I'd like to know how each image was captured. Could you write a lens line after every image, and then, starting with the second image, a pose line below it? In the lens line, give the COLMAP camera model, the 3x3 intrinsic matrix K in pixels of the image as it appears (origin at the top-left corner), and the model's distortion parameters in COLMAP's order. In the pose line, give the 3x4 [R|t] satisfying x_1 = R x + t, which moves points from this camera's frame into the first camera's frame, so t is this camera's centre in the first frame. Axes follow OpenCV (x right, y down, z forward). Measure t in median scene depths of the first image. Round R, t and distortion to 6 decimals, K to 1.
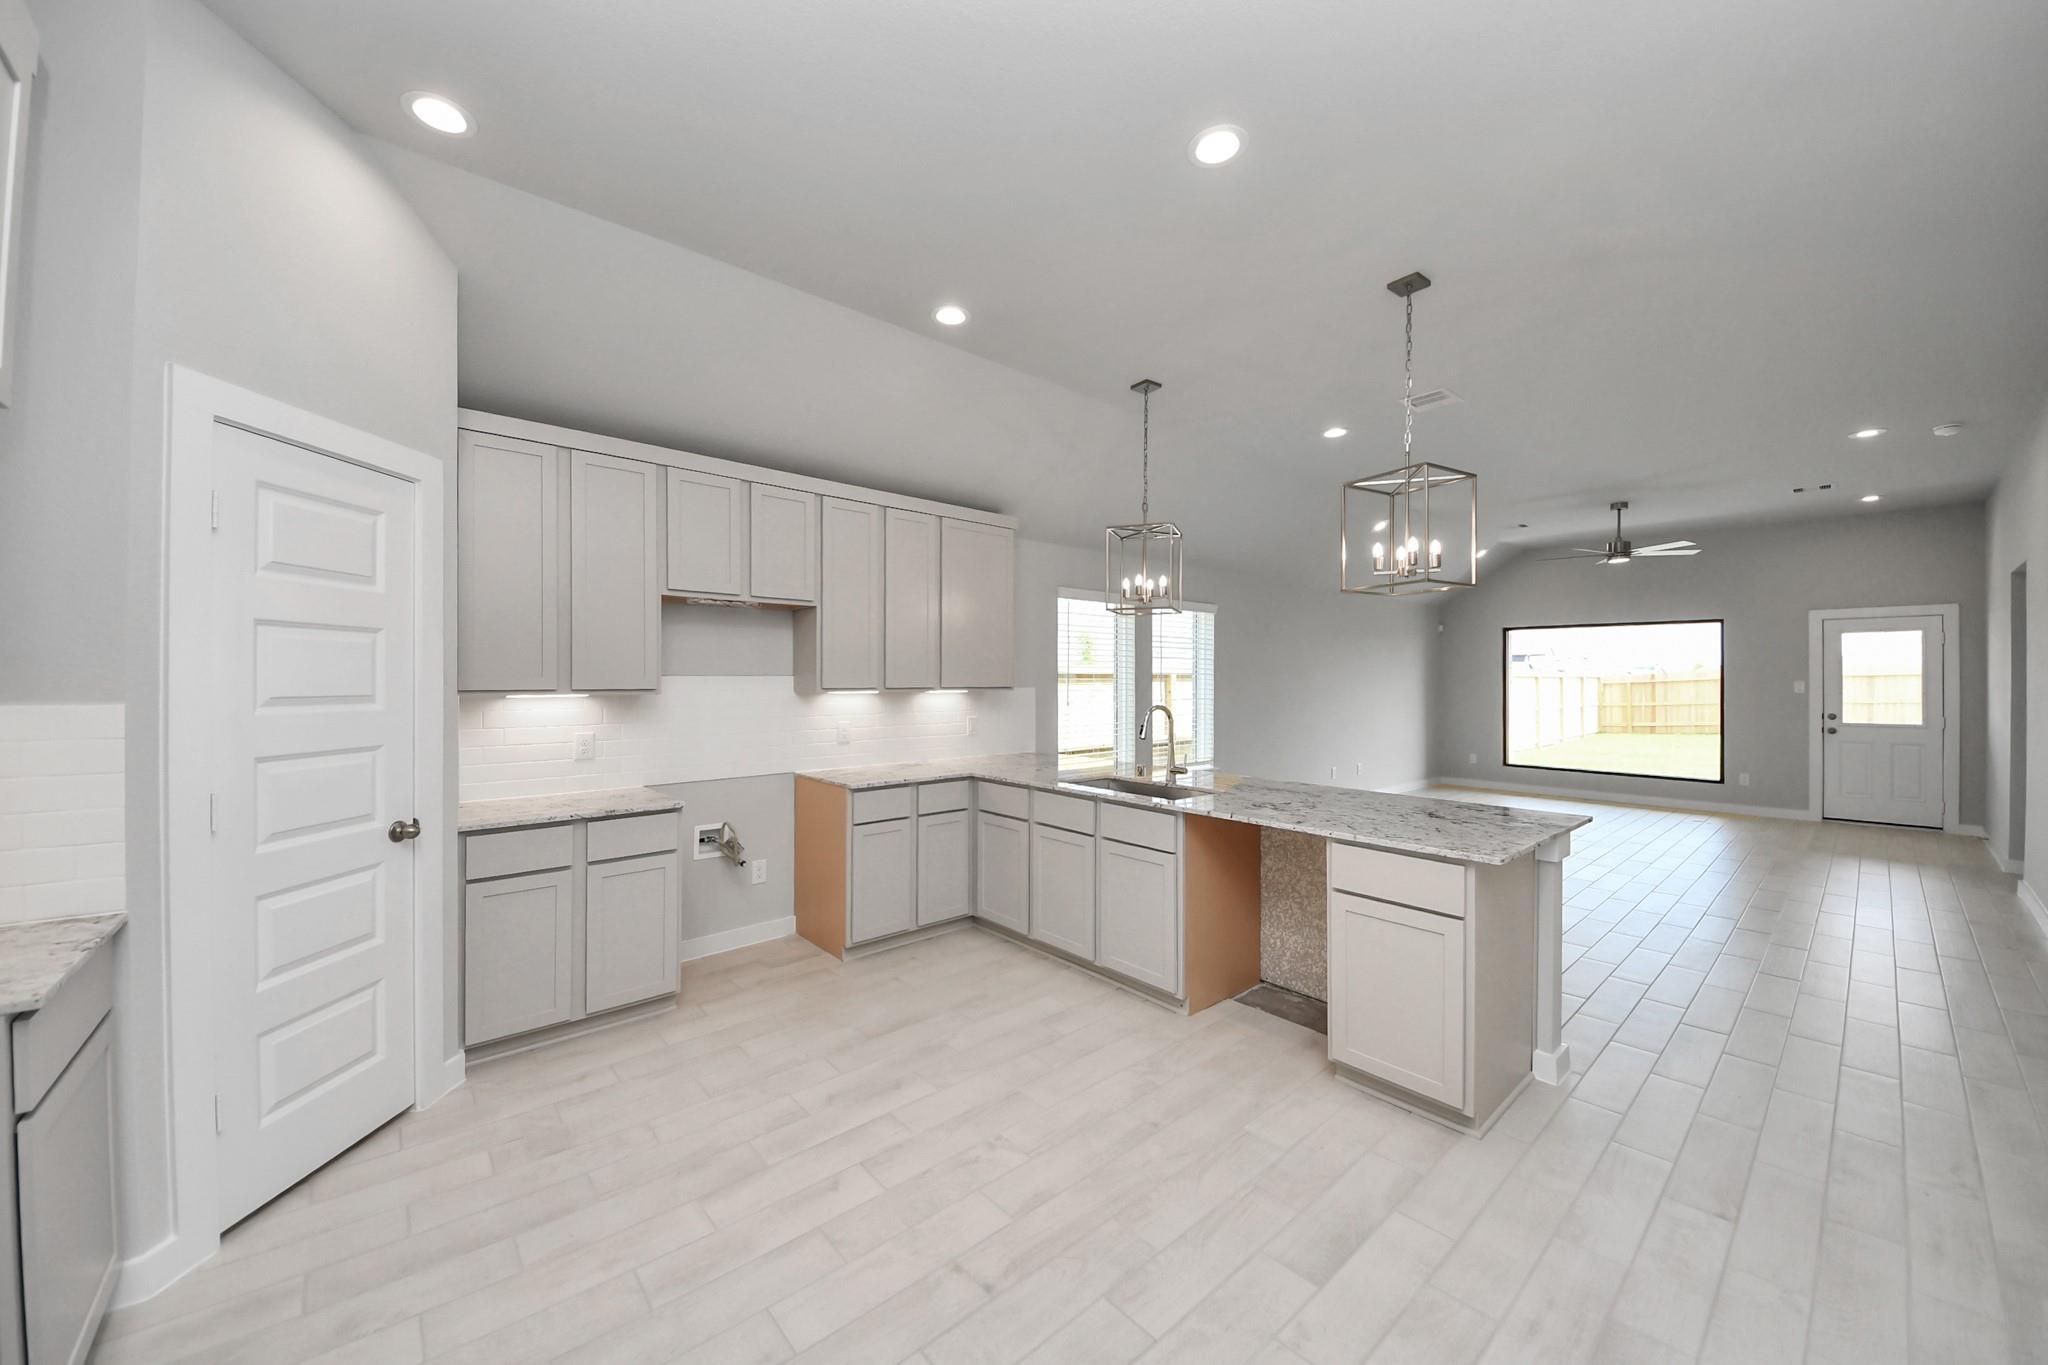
lens RADIAL K [[762.2, 0, 1037.2], [0, 762.2, 680.2], [0, 0, 1]] dist [-0.017430, -0.000099]
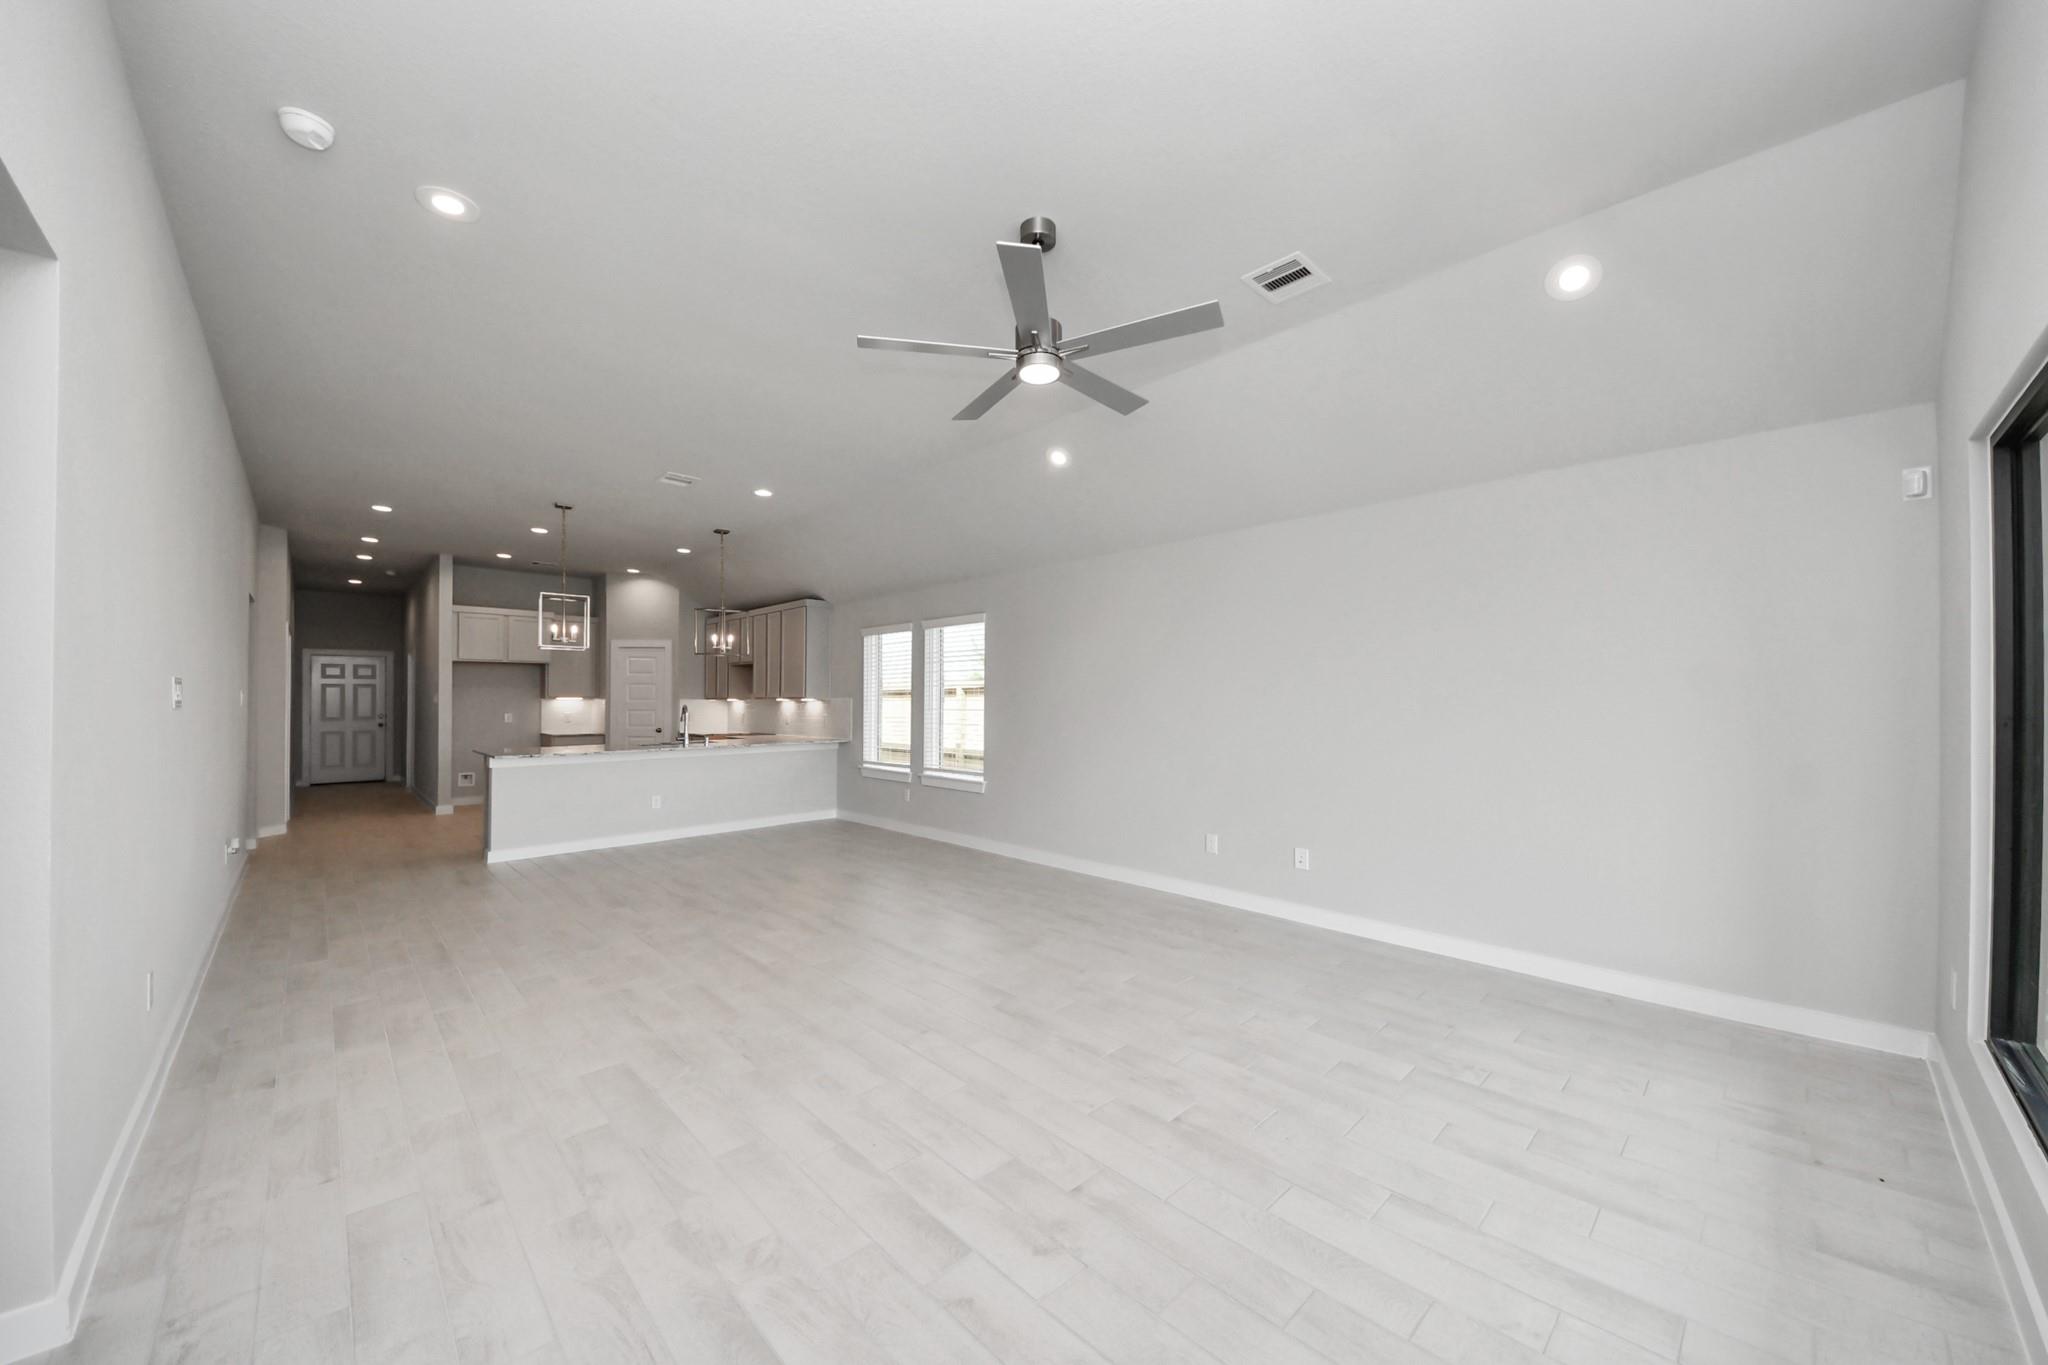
lens RADIAL K [[730.7, 0, 1022.0], [0, 730.7, 698.0], [0, 0, 1]] dist [0.001288, -0.000027]
pose [[0.036741, 0.002316, -0.999322, 1.198272], [0.012198, 0.999922, 0.002766, 0.011248], [0.999250, -0.012291, 0.036710, 1.034321]]
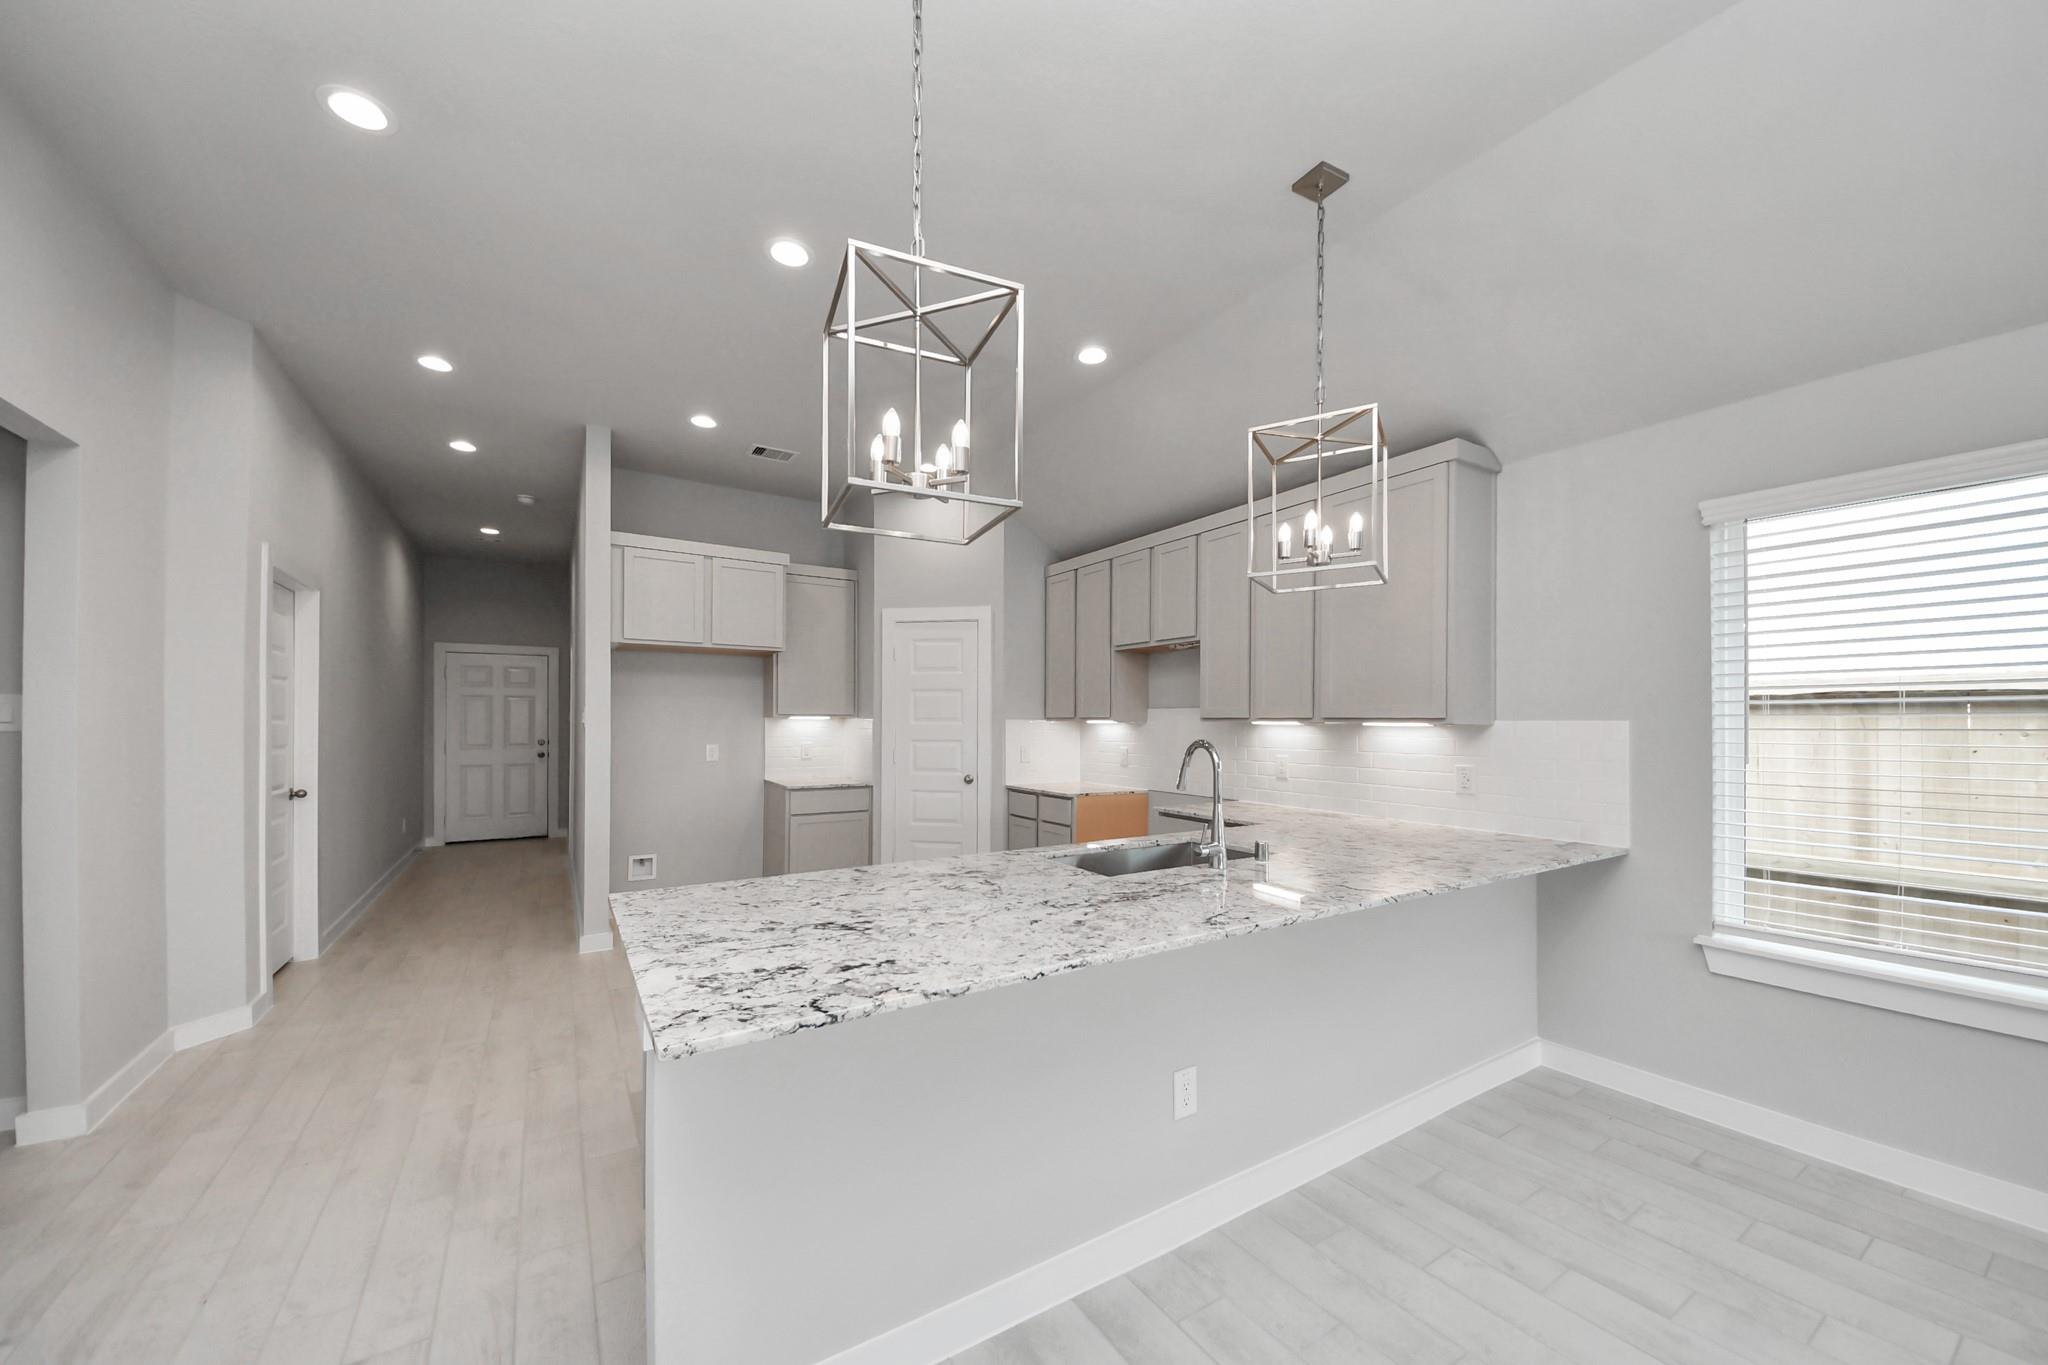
lens RADIAL K [[790.2, 0, 1059.3], [0, 790.2, 729.4], [0, 0, 1]] dist [-0.001086, -0.000287]
pose [[-0.155177, 0.014355, -0.987782, 0.500311], [0.006391, 0.999888, 0.013527, 0.007688], [0.987866, -0.004214, -0.155252, 0.578500]]
